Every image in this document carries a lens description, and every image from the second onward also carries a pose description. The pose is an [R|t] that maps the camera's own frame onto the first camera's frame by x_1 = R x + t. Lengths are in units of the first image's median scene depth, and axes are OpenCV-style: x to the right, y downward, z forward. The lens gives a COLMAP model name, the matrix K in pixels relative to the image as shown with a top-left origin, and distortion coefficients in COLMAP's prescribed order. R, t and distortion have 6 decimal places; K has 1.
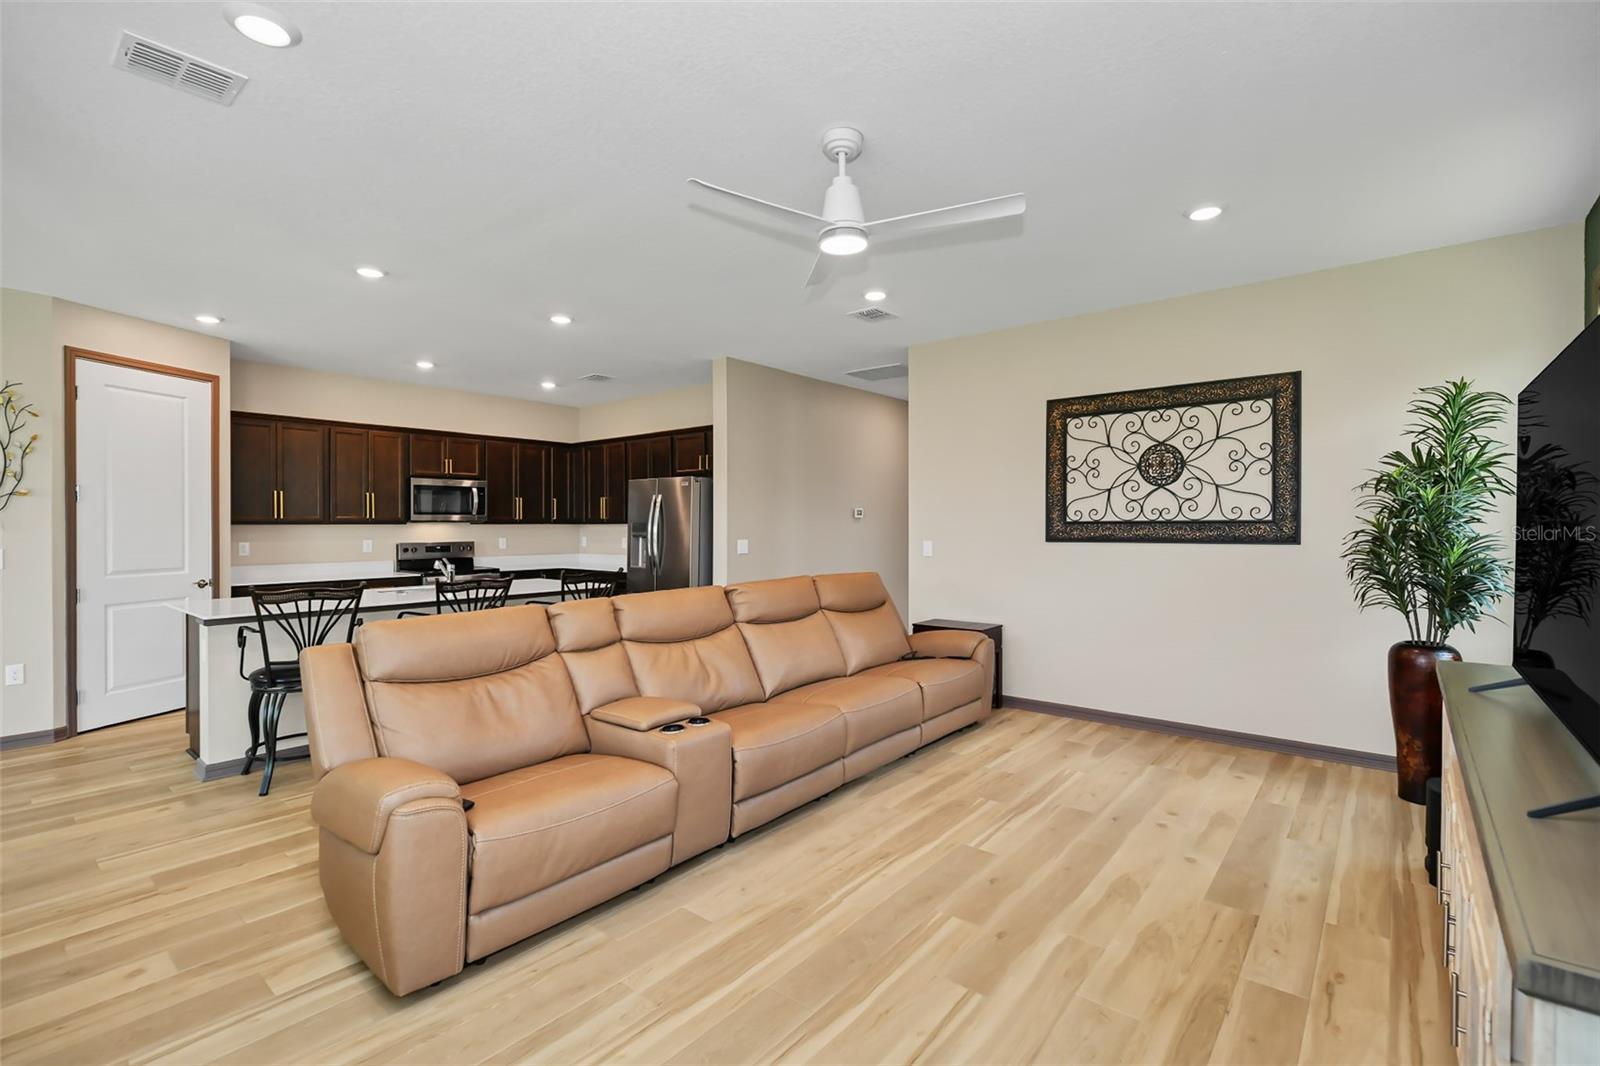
lens RADIAL K [[718.2, 0, 798.6], [0, 718.2, 531.2], [0, 0, 1]] dist [-0.004579, -0.000358]
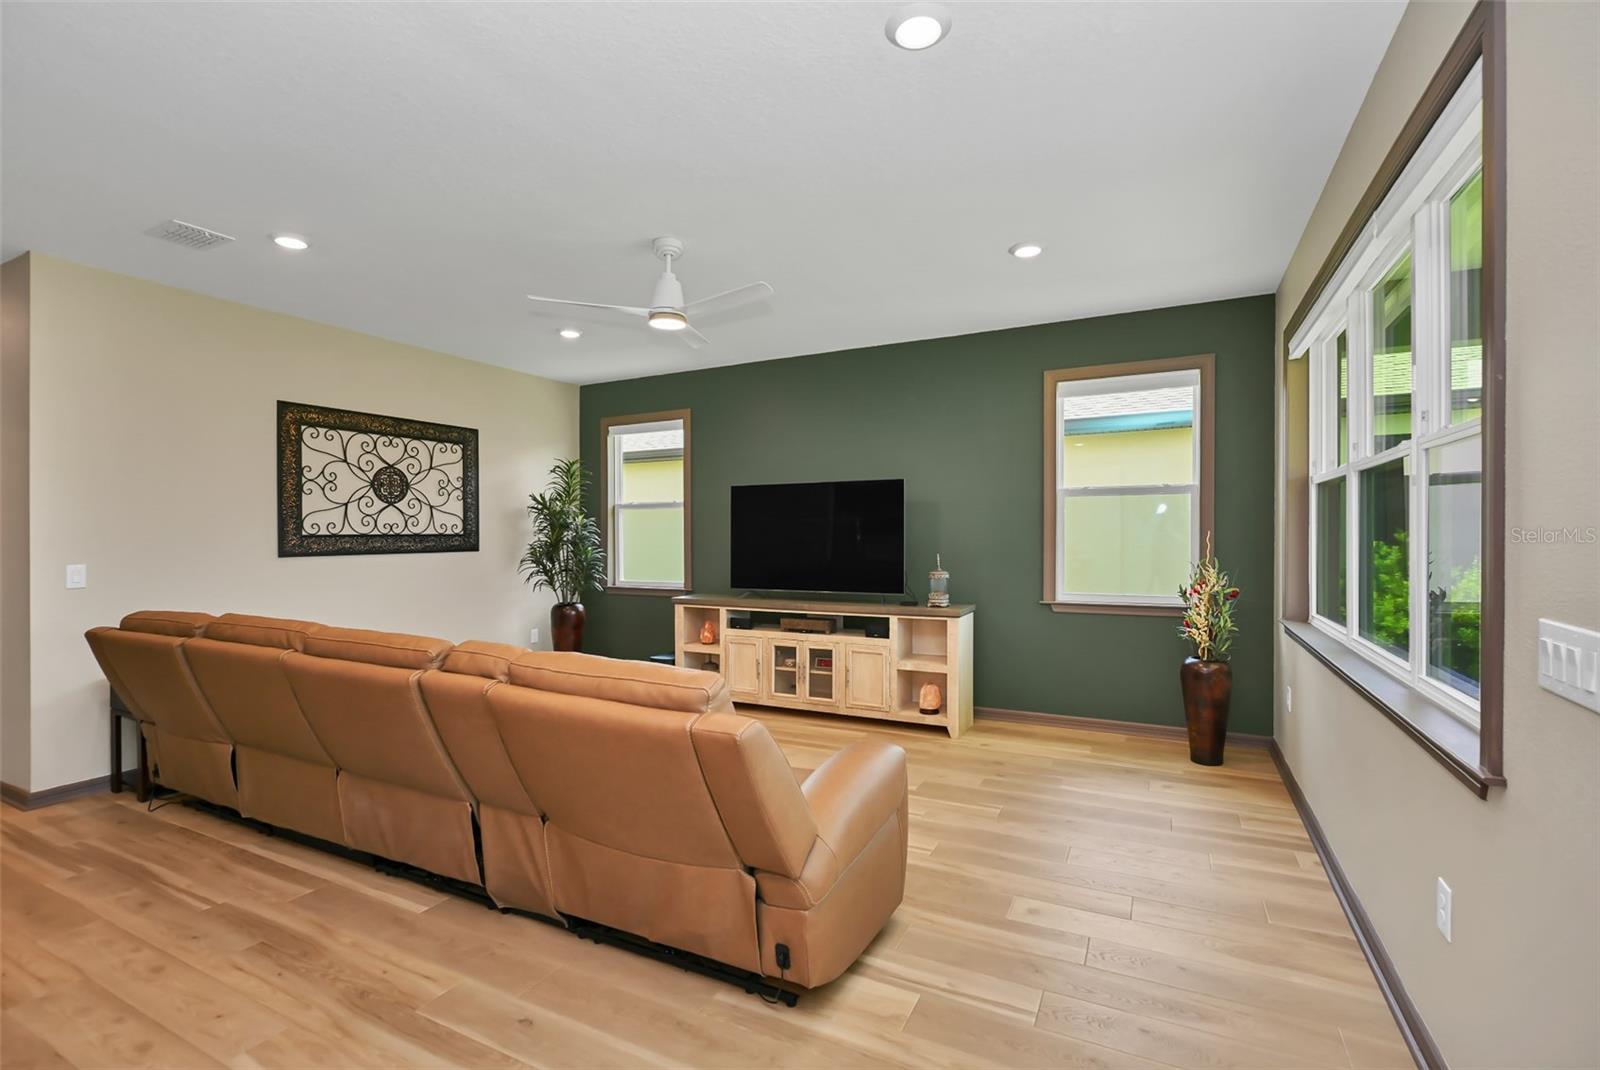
lens RADIAL K [[715.8, 0, 800.0], [0, 715.8, 535.0], [0, 0, 1]] dist [-0.000336, 0.000417]
pose [[-0.226453, 0.002769, 0.974018, -0.736863], [0.015182, 0.999885, 0.000687, -0.004500], [-0.973904, 0.014943, -0.226469, 0.622395]]
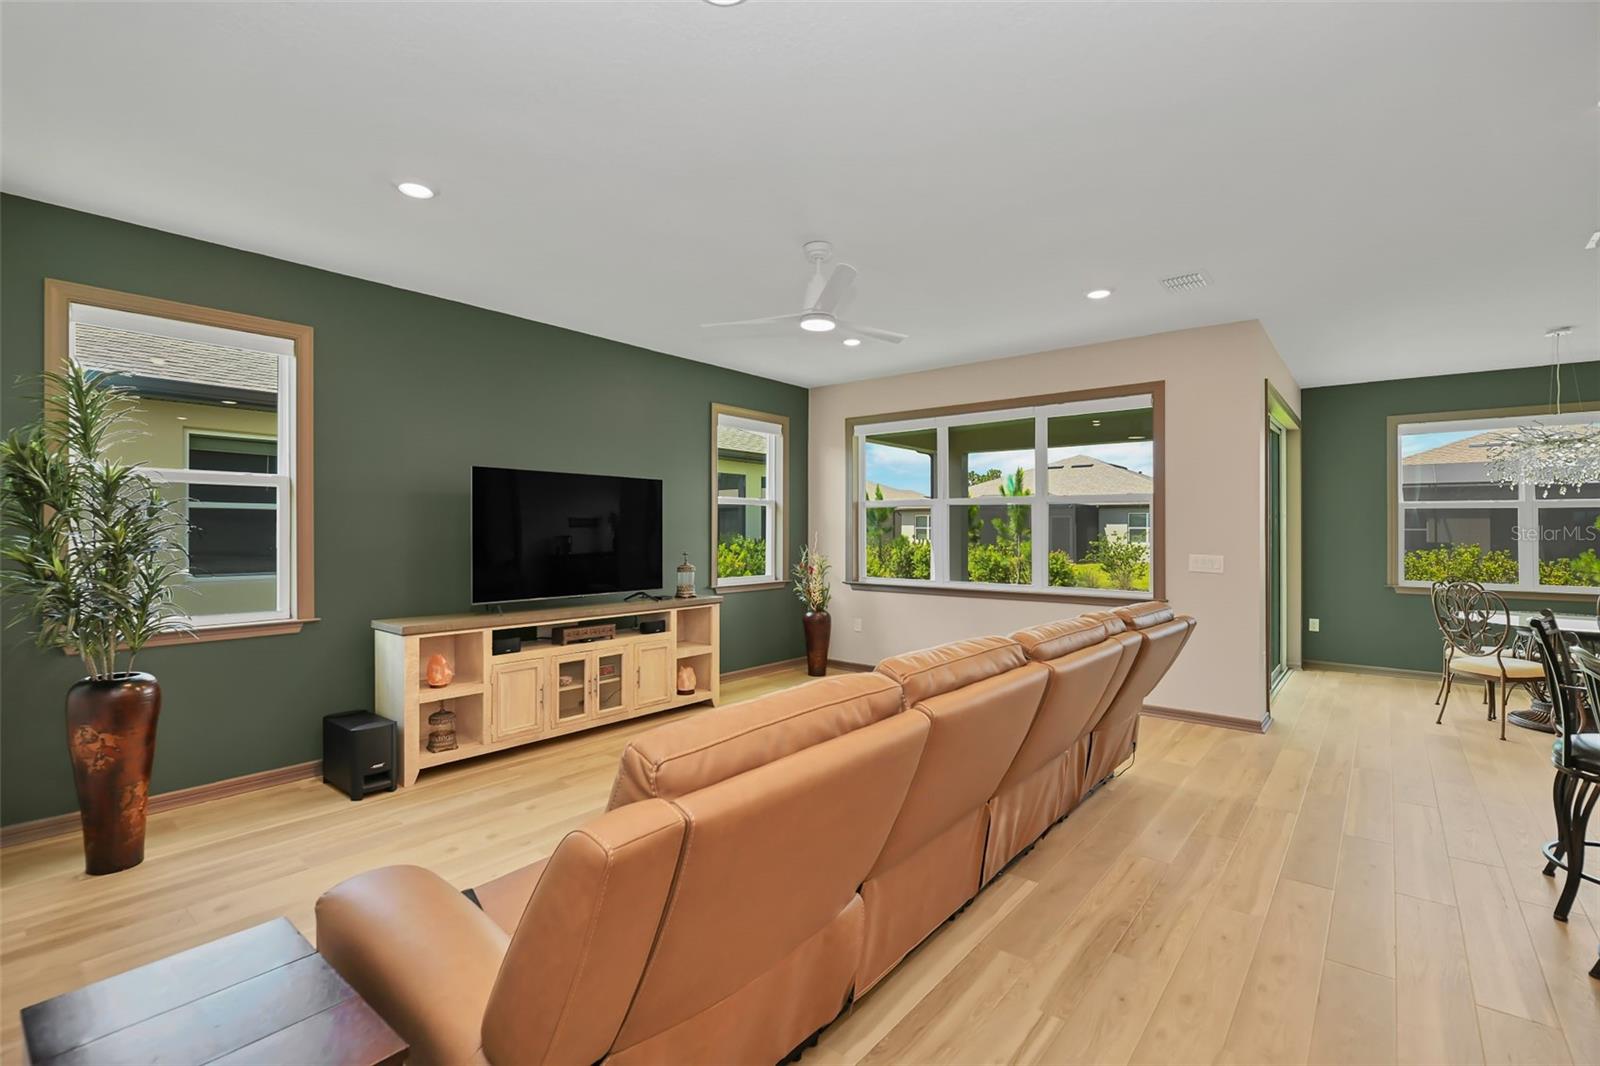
lens RADIAL K [[715.8, 0, 800.0], [0, 715.8, 533.0], [0, 0, 1]] dist [-0.000336, 0.000417]
pose [[-0.999963, 0.005678, -0.006472, 0.057541], [0.005608, 0.999927, 0.010743, -0.012410], [0.006533, 0.010706, -0.999921, 1.363589]]
